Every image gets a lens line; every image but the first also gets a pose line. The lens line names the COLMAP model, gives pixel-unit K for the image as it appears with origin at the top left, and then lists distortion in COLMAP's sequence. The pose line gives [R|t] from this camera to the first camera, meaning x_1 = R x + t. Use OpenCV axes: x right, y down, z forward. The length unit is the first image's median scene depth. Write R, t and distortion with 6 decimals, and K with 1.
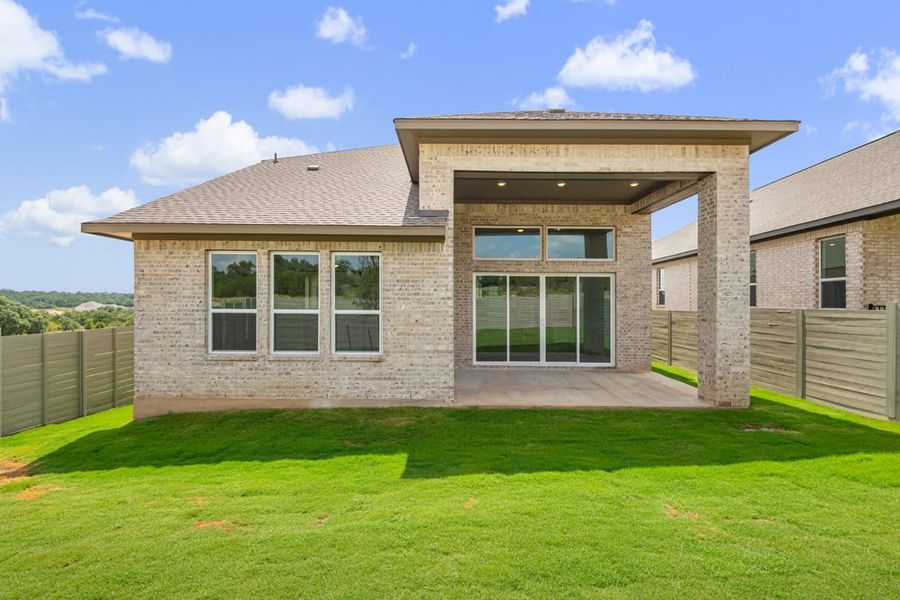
lens RADIAL K [[409.1, 0, 454.0], [0, 409.1, 301.4], [0, 0, 1]] dist [0.001547, -0.005008]
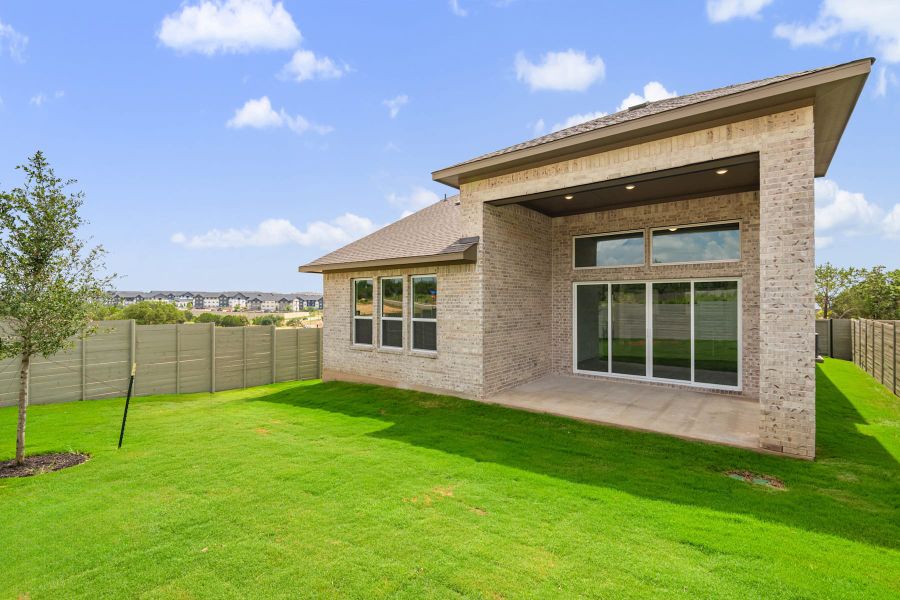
lens RADIAL K [[409.1, 0, 460.5], [0, 409.1, 301.7], [0, 0, 1]] dist [0.001547, -0.005008]
pose [[0.790490, -0.008080, -0.612422, 0.670281], [0.004009, 0.999960, -0.008019, -0.021813], [0.612462, 0.003884, 0.790490, 0.023590]]
